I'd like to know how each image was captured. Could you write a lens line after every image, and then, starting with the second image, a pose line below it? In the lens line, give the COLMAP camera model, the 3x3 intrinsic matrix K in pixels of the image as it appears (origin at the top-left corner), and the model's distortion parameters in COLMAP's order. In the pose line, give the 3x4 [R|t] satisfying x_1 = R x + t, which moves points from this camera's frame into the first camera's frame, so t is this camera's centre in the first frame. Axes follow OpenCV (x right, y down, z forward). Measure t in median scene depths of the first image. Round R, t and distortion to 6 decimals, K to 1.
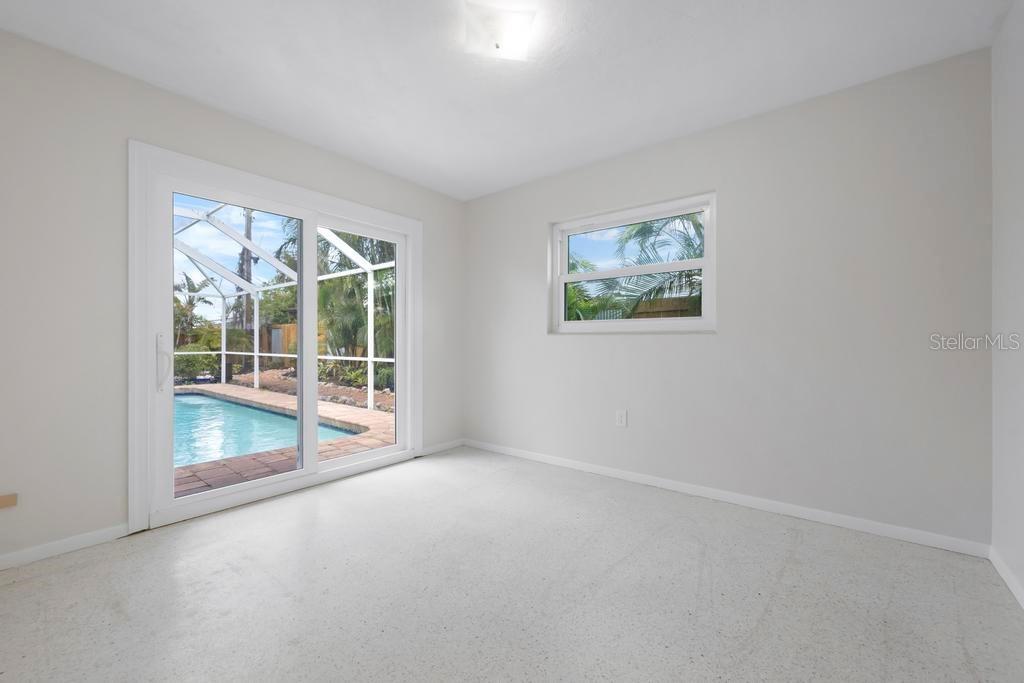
lens RADIAL K [[413.5, 0, 516.8], [0, 413.5, 342.7], [0, 0, 1]] dist [0.003107, 0.000175]
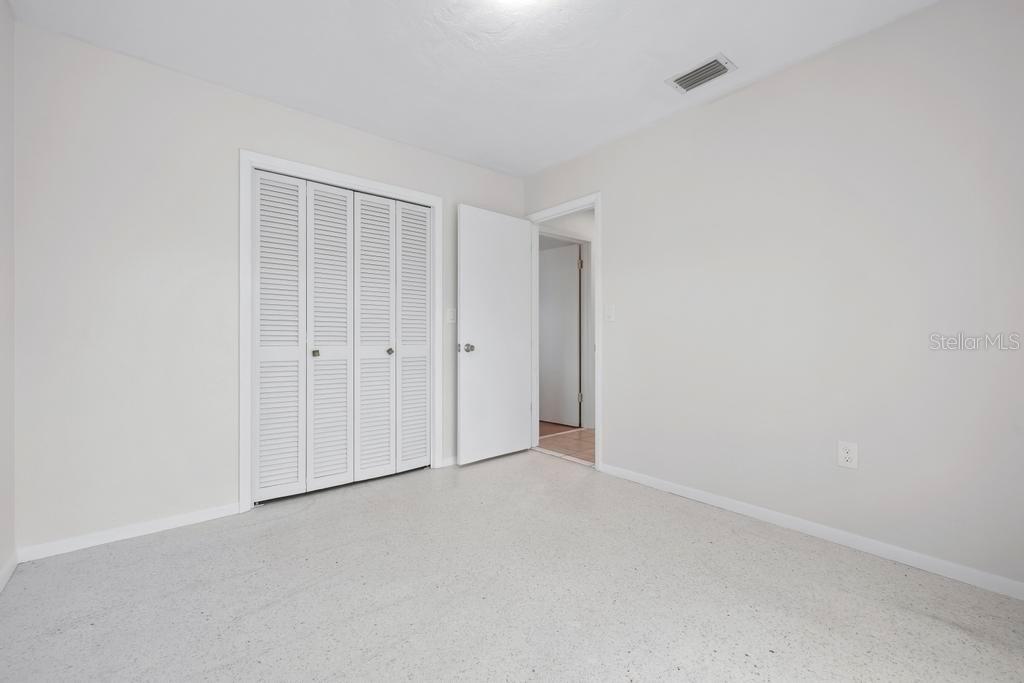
lens RADIAL K [[428.4, 0, 512.0], [0, 428.4, 341.5], [0, 0, 1]] dist [-0.001246, -0.000194]
pose [[-0.976580, -0.002317, 0.215140, -0.128877], [0.000183, 0.999933, 0.011596, 0.002441], [-0.215153, 0.011364, -0.976514, 1.266567]]
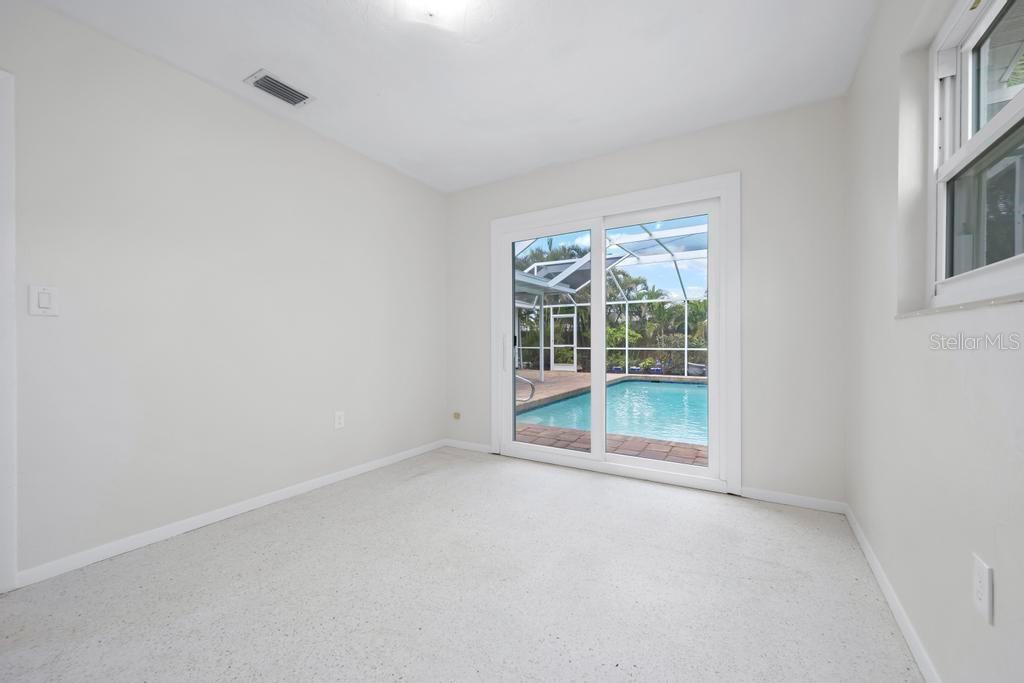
lens RADIAL K [[401.3, 0, 518.8], [0, 401.3, 345.7], [0, 0, 1]] dist [0.000723, 0.000191]
pose [[0.123519, 0.006768, -0.992319, 0.579848], [0.001683, 0.999974, 0.007030, 0.007579], [0.992341, -0.002539, 0.123505, 0.736037]]
